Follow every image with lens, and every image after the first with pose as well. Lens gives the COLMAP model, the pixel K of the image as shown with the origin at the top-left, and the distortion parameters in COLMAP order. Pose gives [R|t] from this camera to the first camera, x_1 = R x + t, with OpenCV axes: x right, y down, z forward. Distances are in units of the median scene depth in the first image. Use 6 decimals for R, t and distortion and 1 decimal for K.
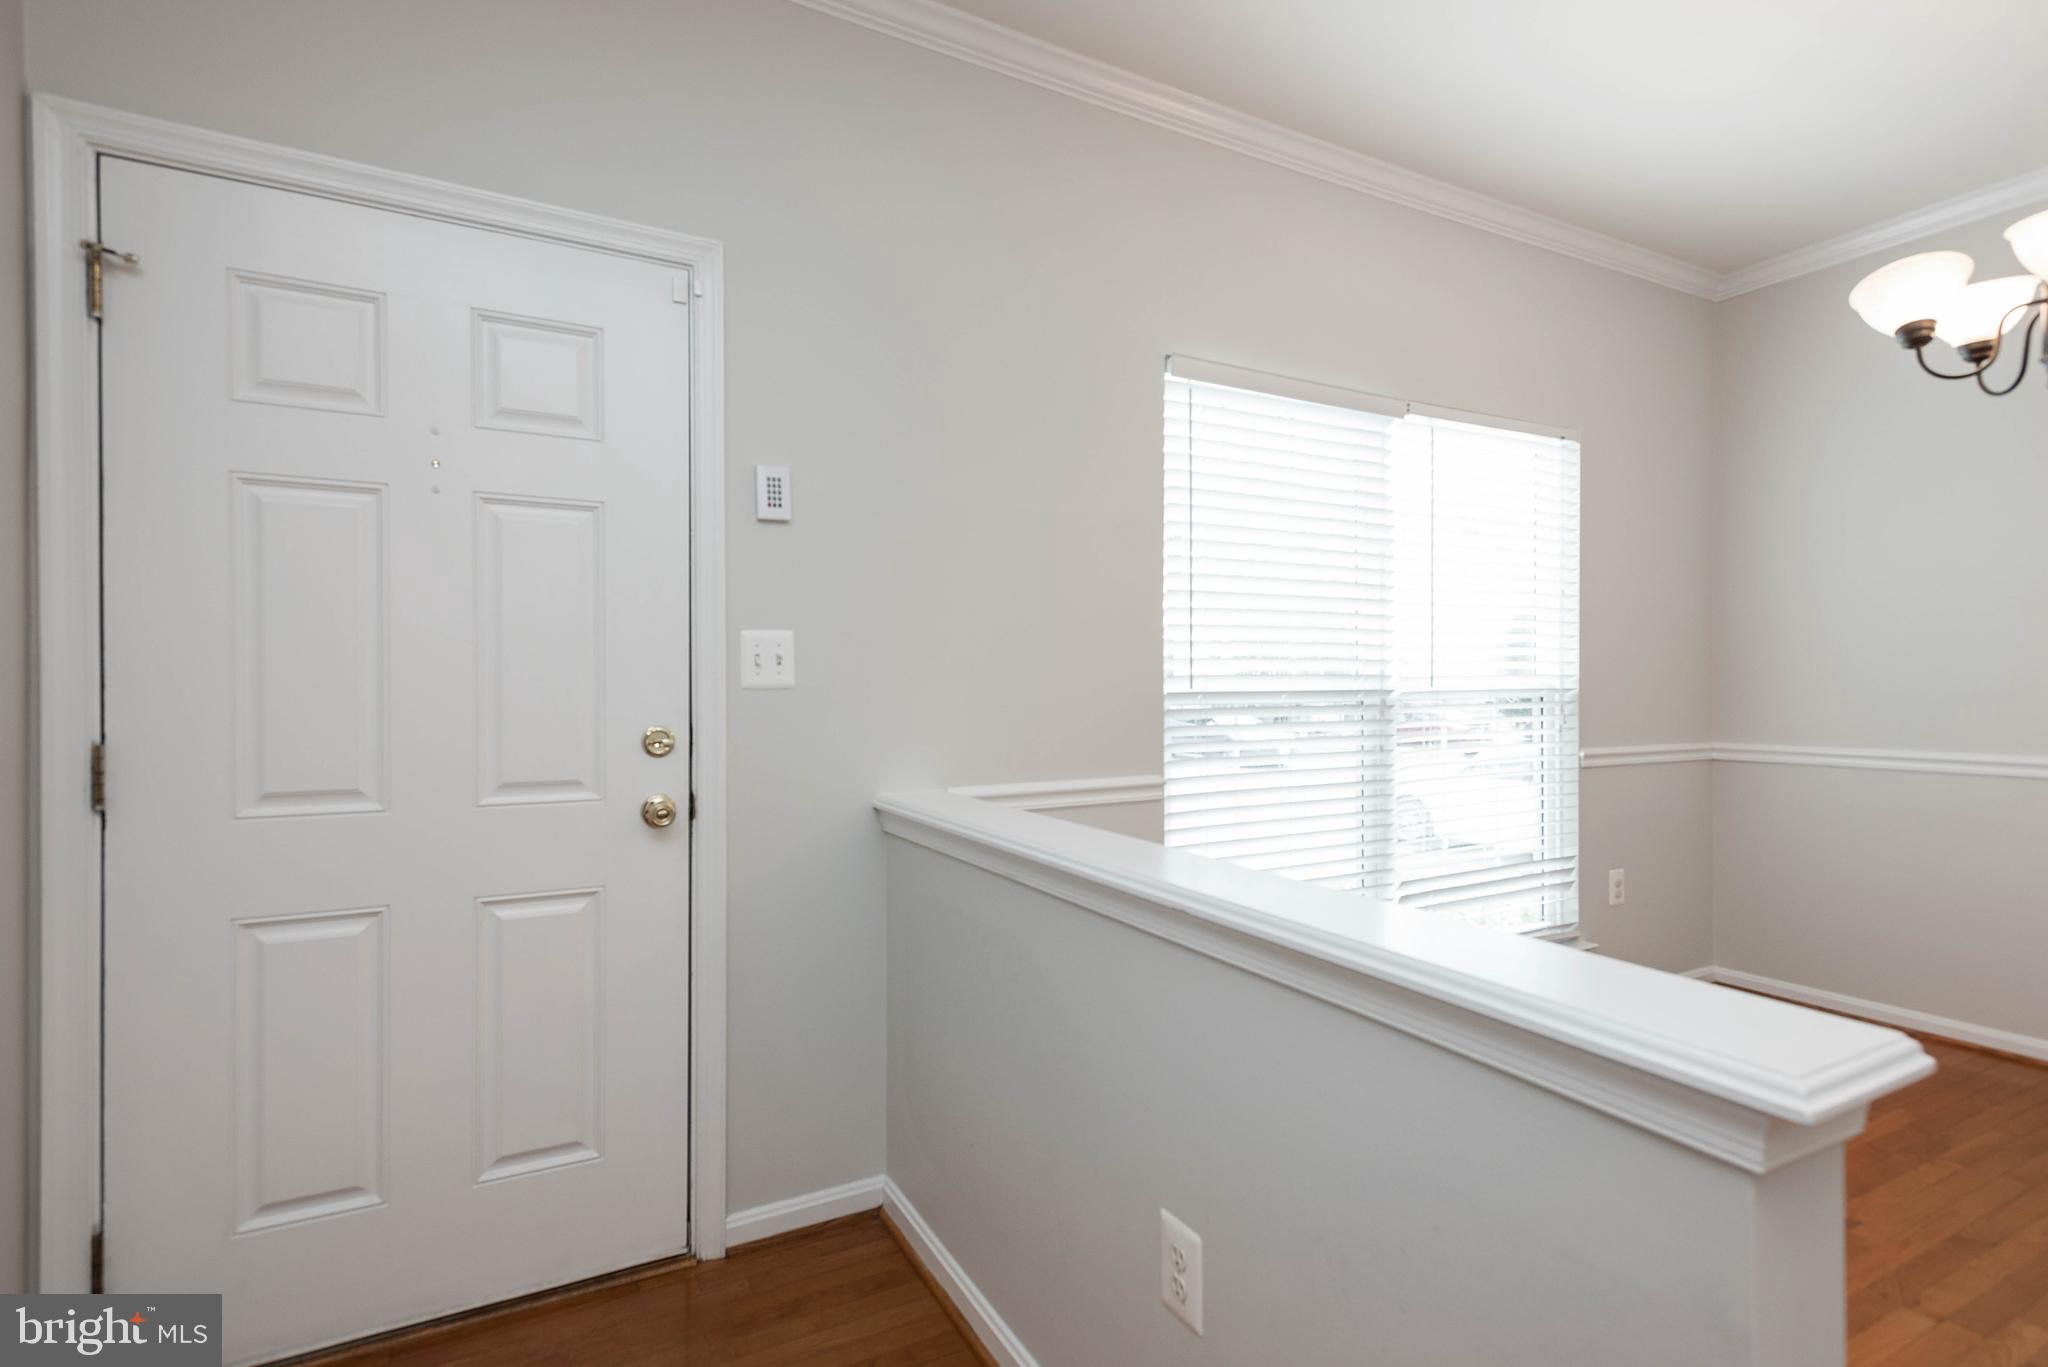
lens RADIAL K [[983.8, 0, 1024.0], [0, 983.8, 683.5], [0, 0, 1]] dist [0.001360, 0.010727]
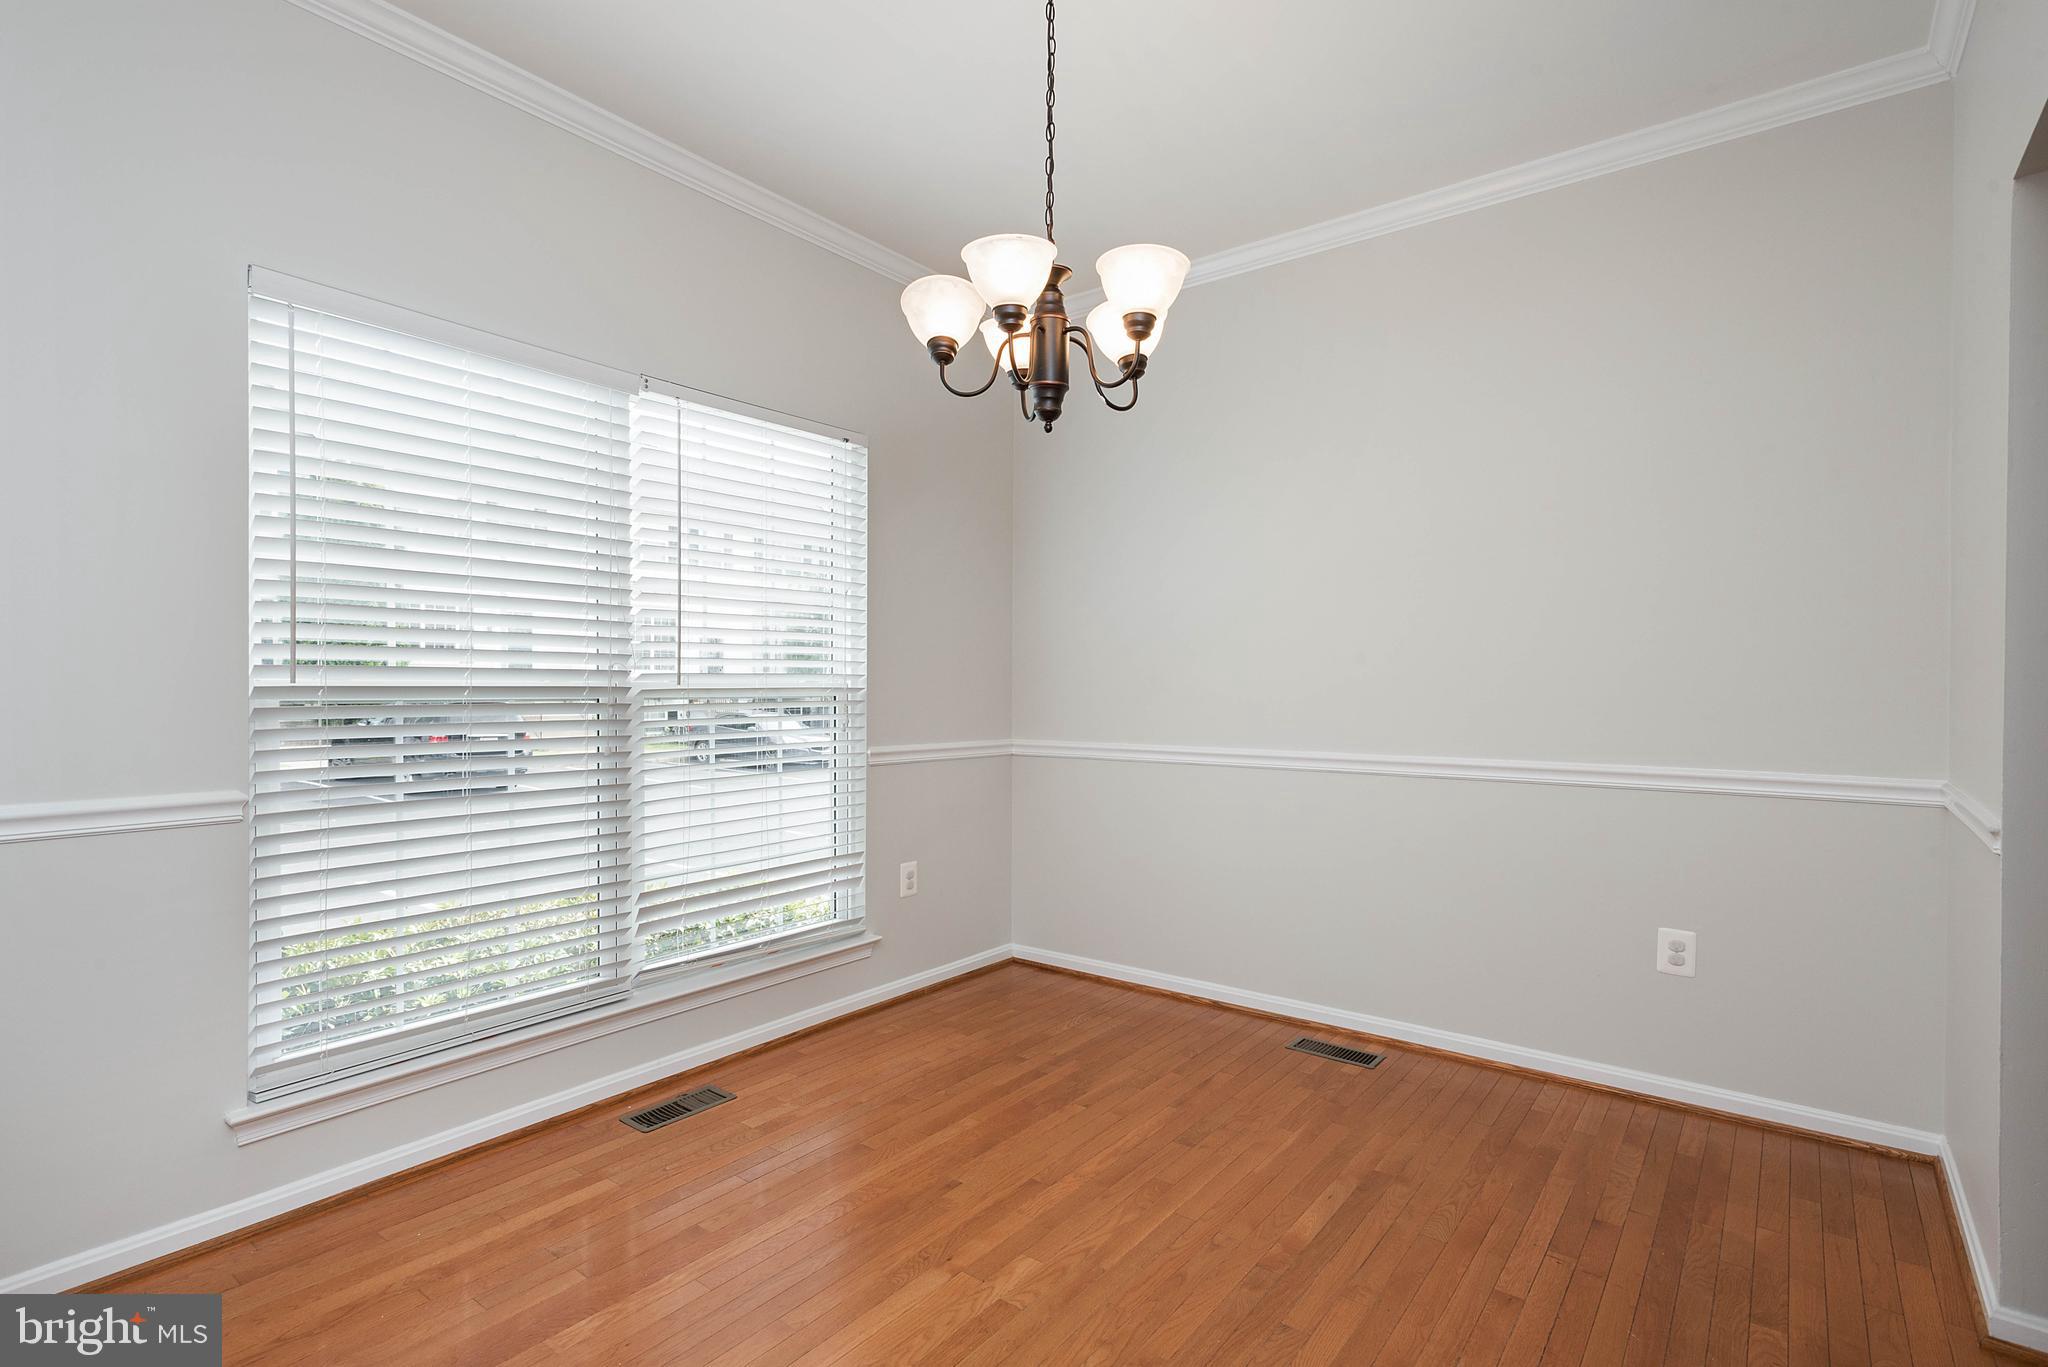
lens RADIAL K [[983.8, 0, 1024.0], [0, 983.8, 683.5], [0, 0, 1]] dist [0.001360, 0.010727]
pose [[0.909576, 0.009370, 0.415433, 0.287806], [-0.008459, 0.999956, -0.004033, 0.003147], [-0.415453, 0.000154, 0.909615, 0.003749]]
